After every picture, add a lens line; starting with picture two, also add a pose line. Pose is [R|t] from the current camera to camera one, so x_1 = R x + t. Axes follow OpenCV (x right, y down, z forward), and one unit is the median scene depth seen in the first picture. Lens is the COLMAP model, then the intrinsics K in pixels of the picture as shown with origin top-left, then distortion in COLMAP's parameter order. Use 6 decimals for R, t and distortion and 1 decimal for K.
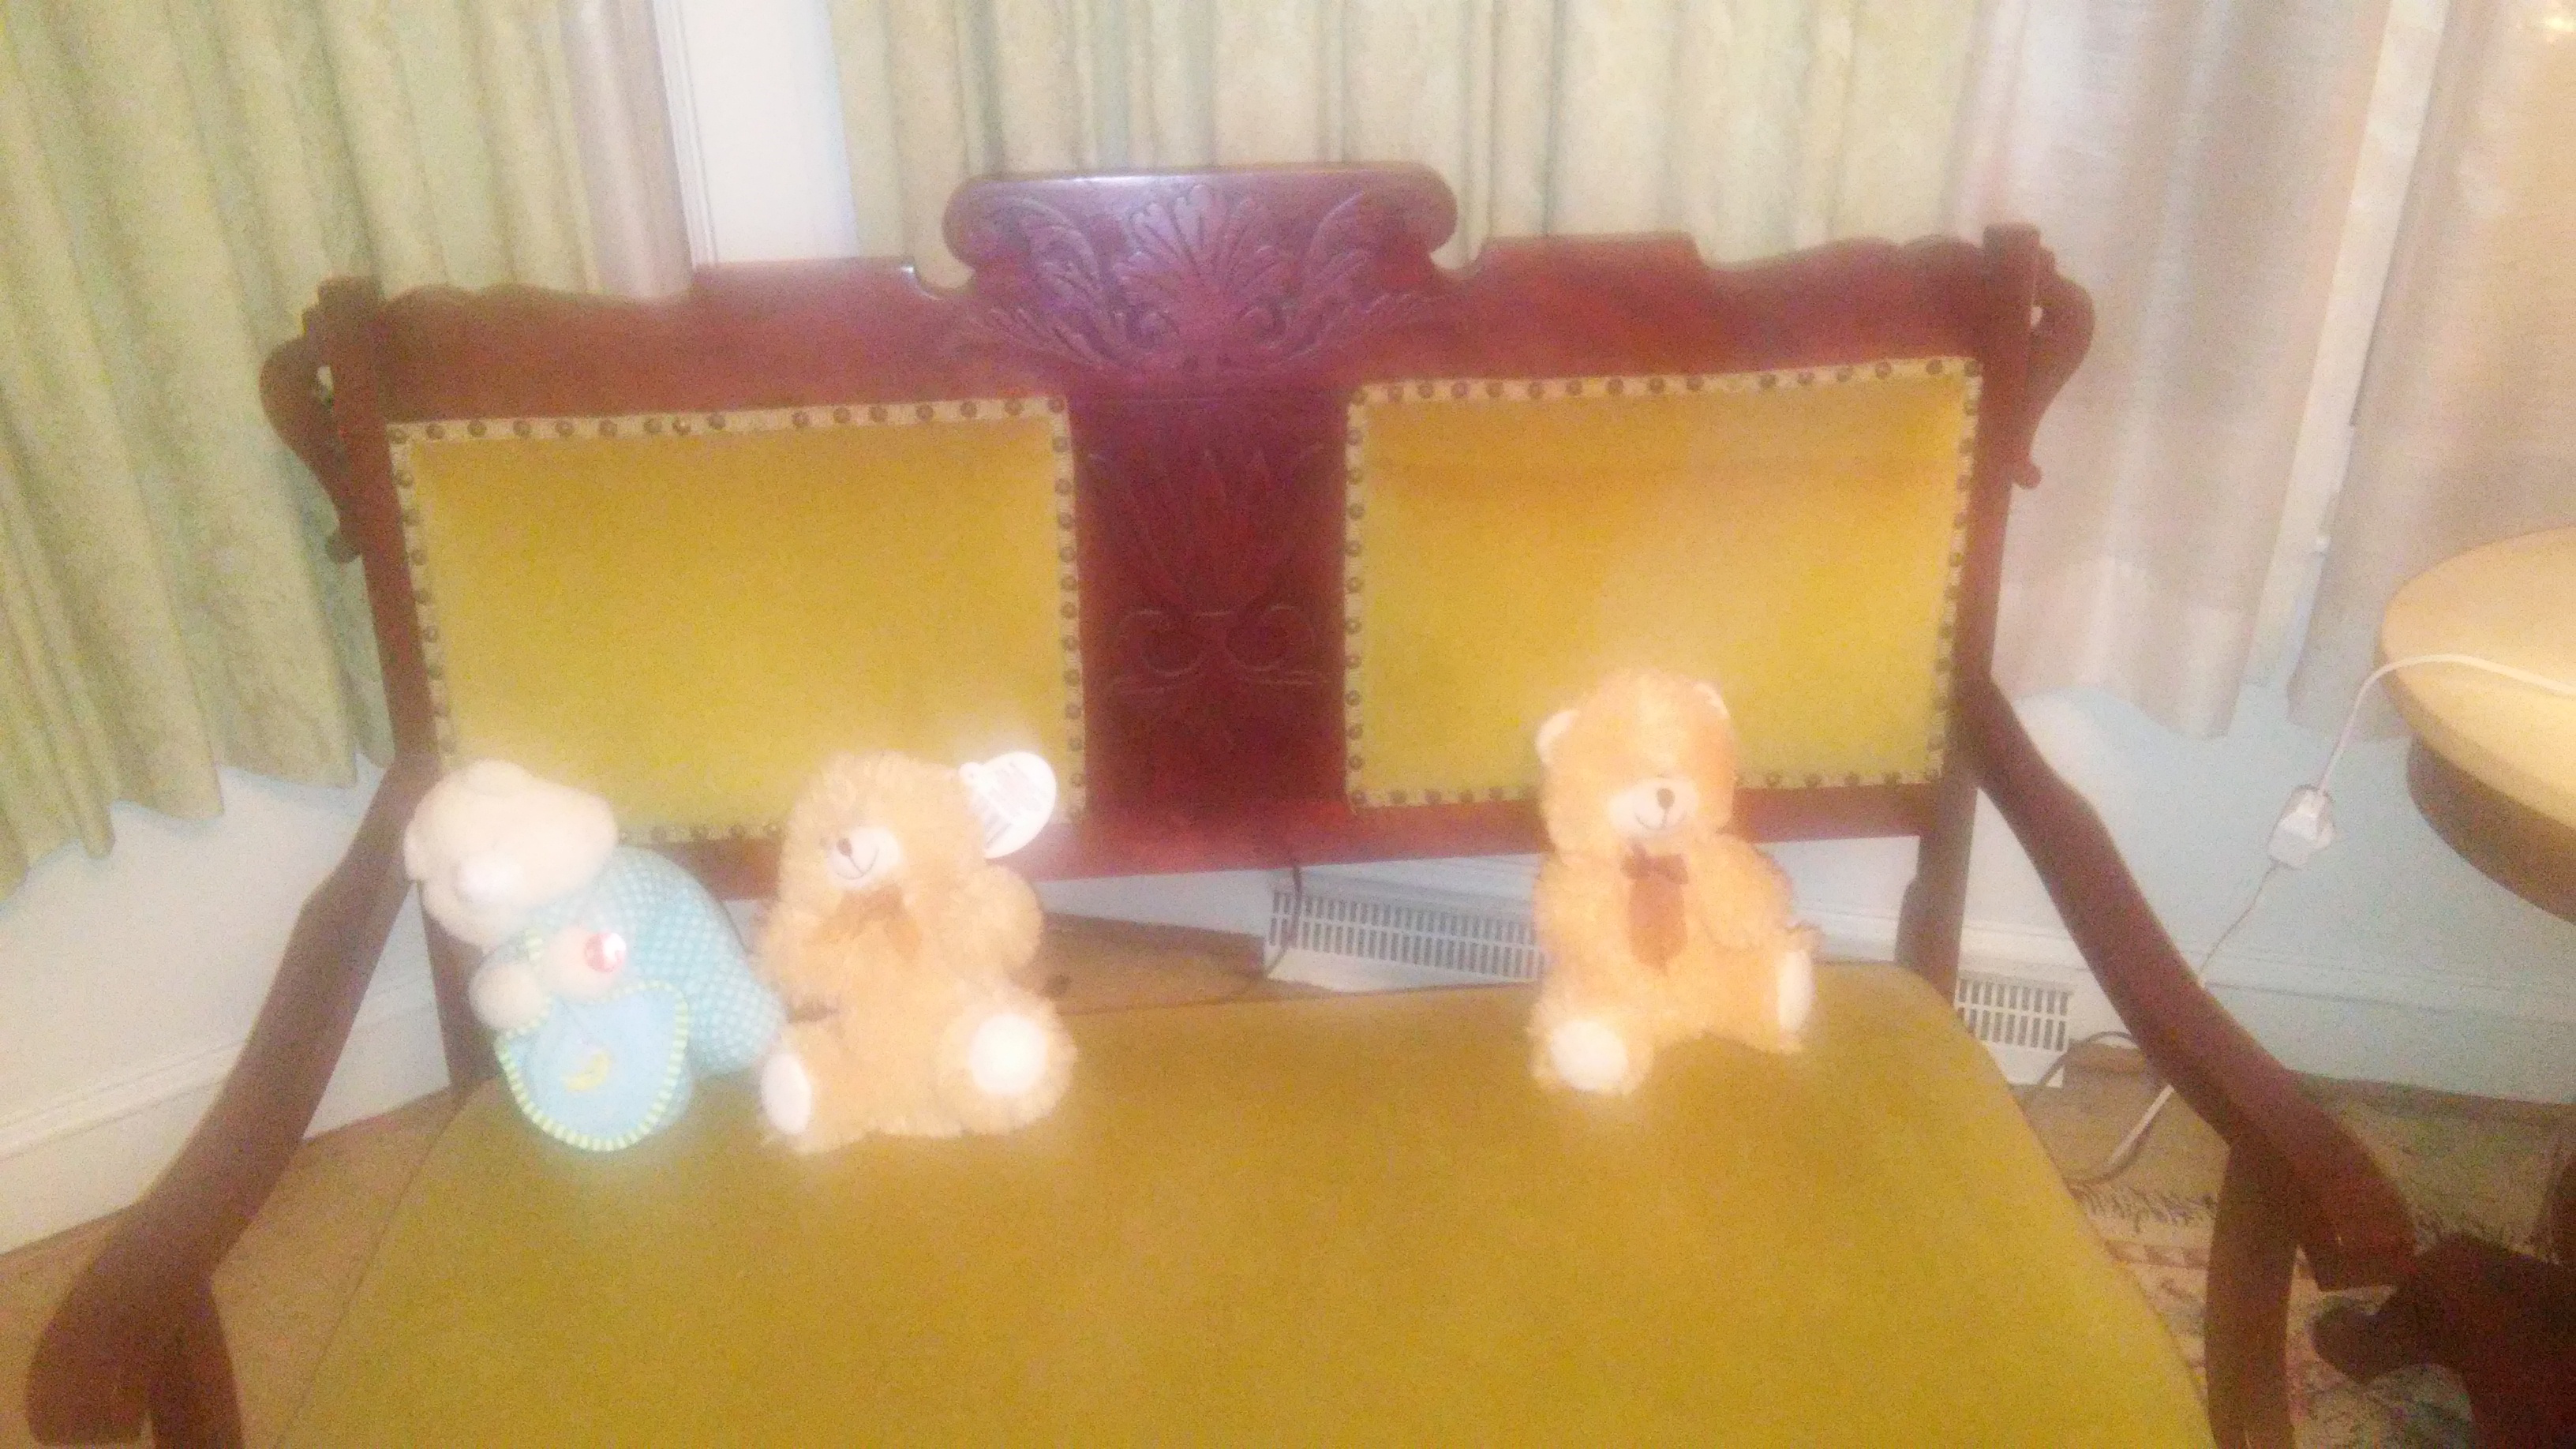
lens RADIAL K [[2082.6, 0, 1288.0], [0, 2082.6, 724.5], [0, 0, 1]] dist [0.082386, -0.154814]
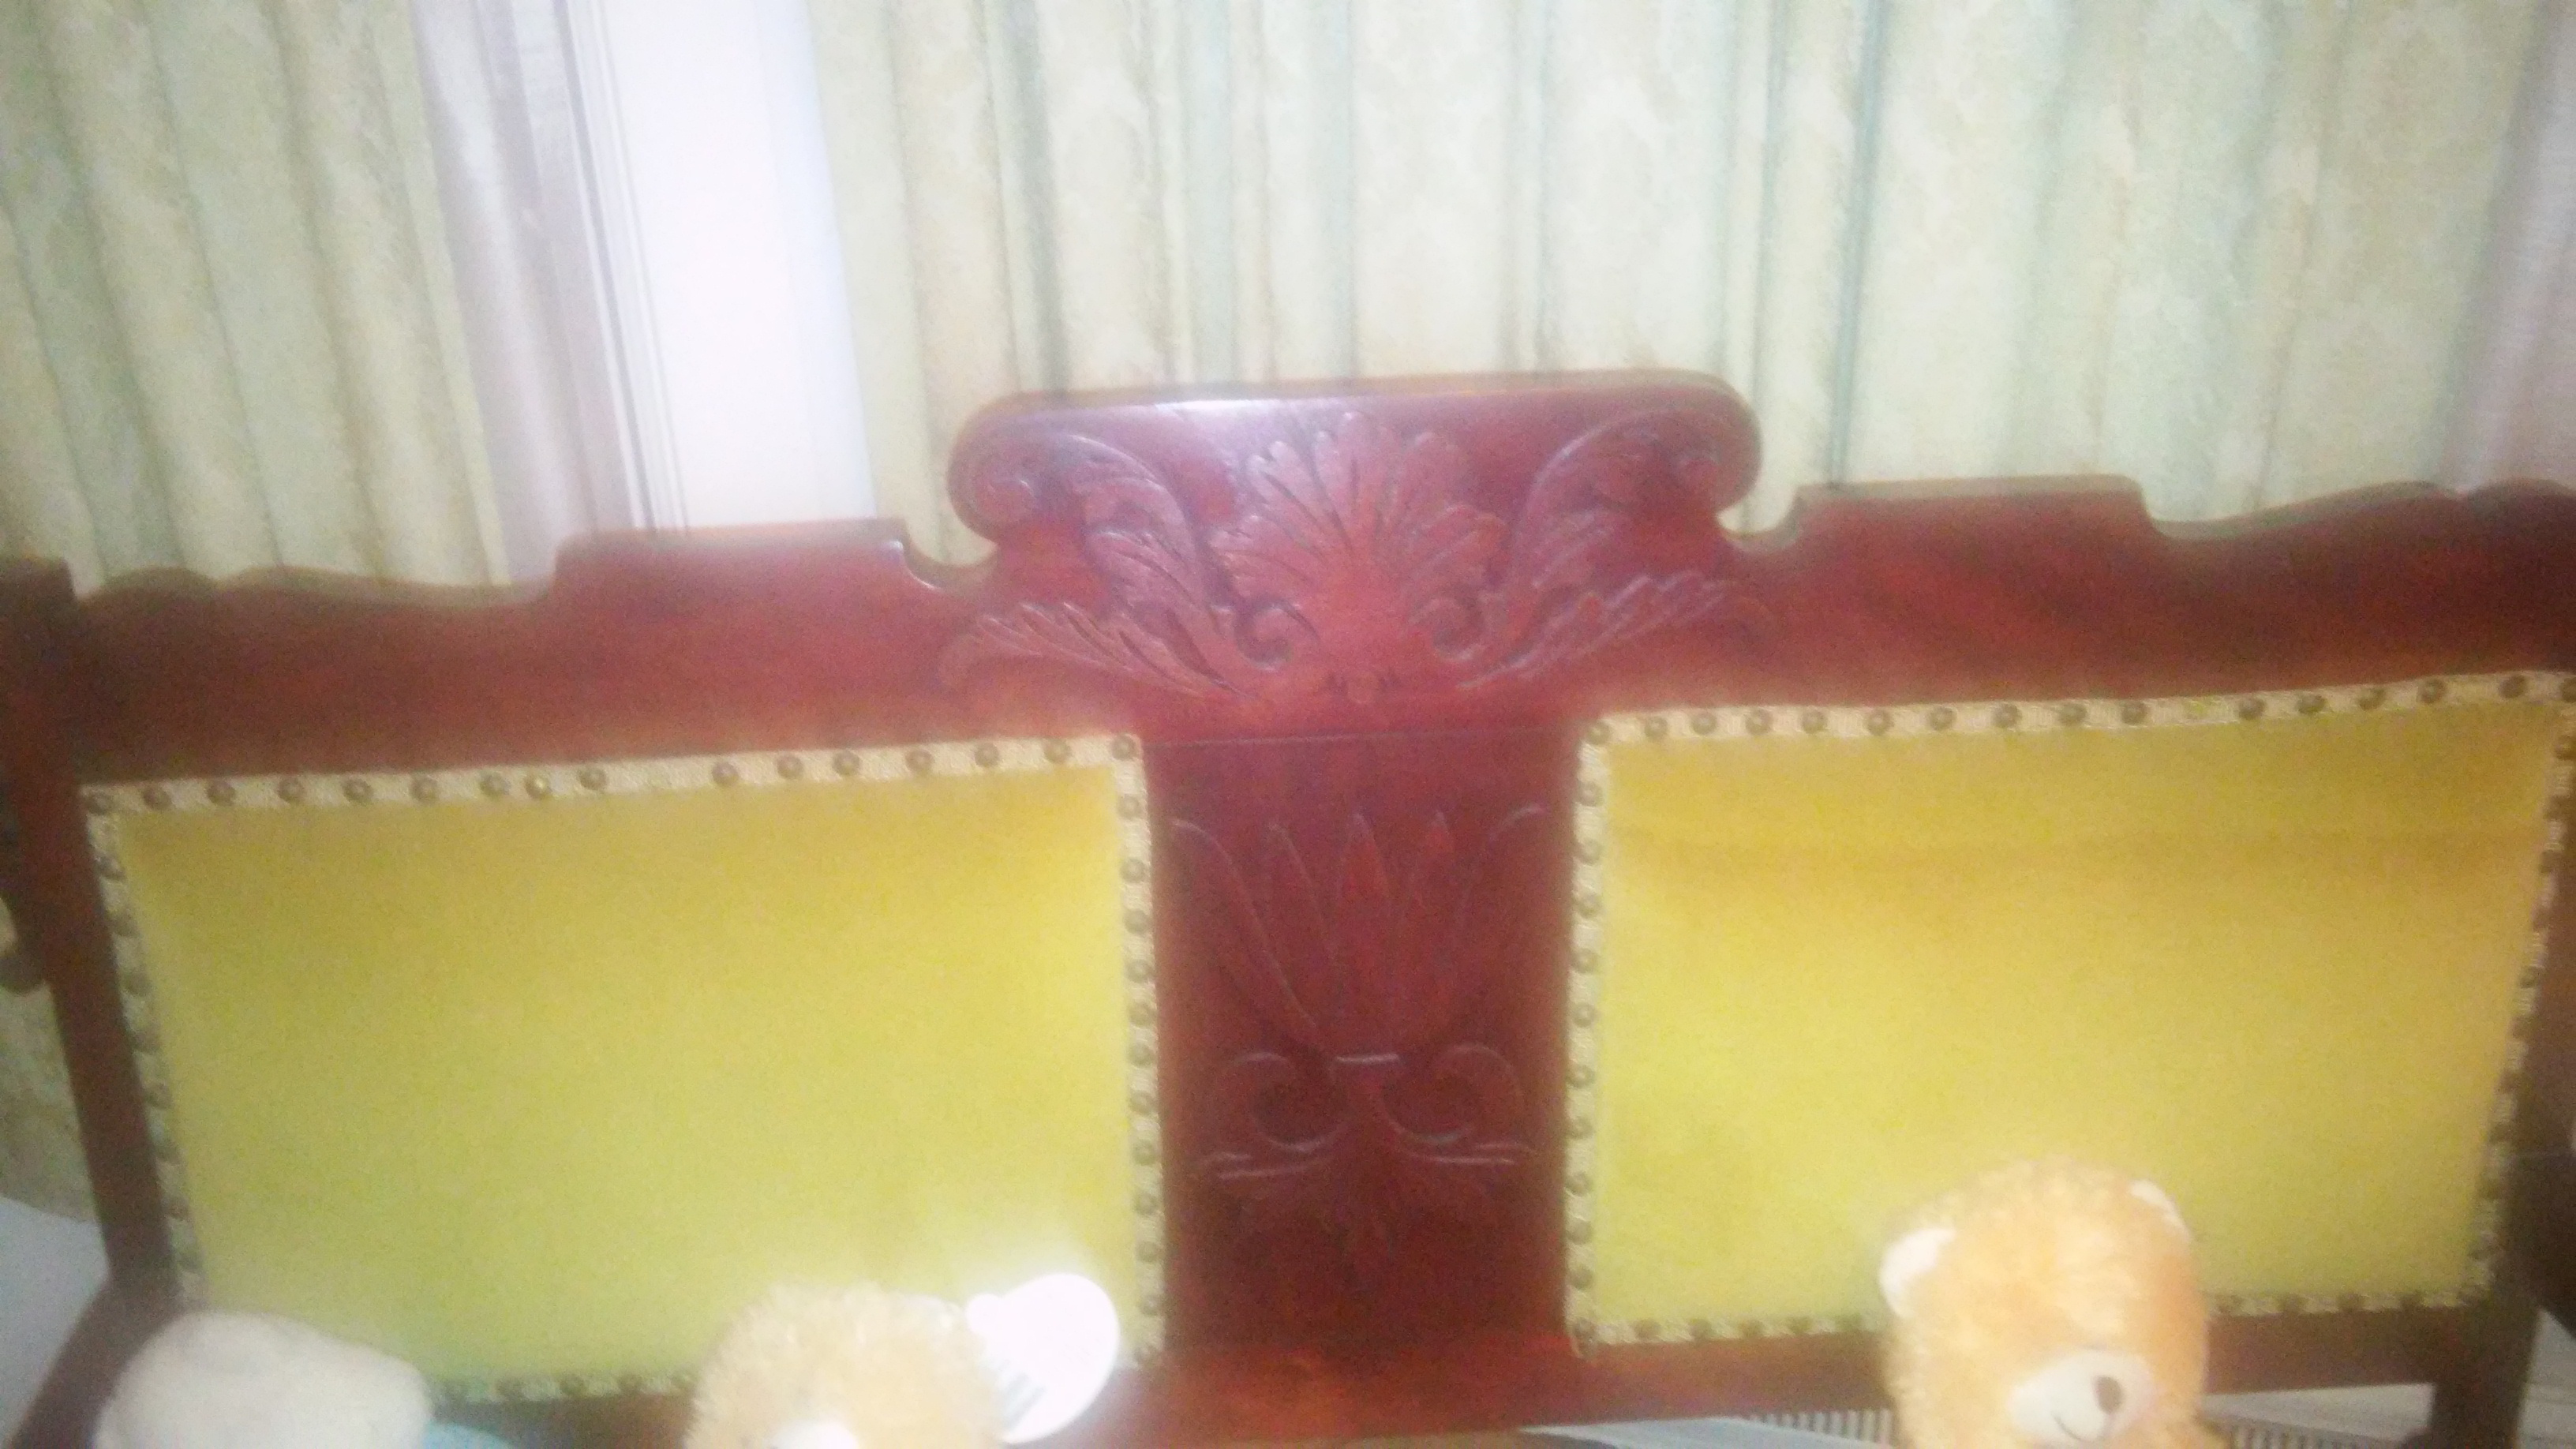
lens RADIAL K [[2082.6, 0, 1288.0], [0, 2082.6, 724.5], [0, 0, 1]] dist [0.082386, -0.154814]
pose [[0.999150, 0.003681, -0.041053, -0.034253], [-0.006076, 0.998276, -0.058376, -0.121904], [0.040767, 0.058576, 0.997450, 0.361412]]
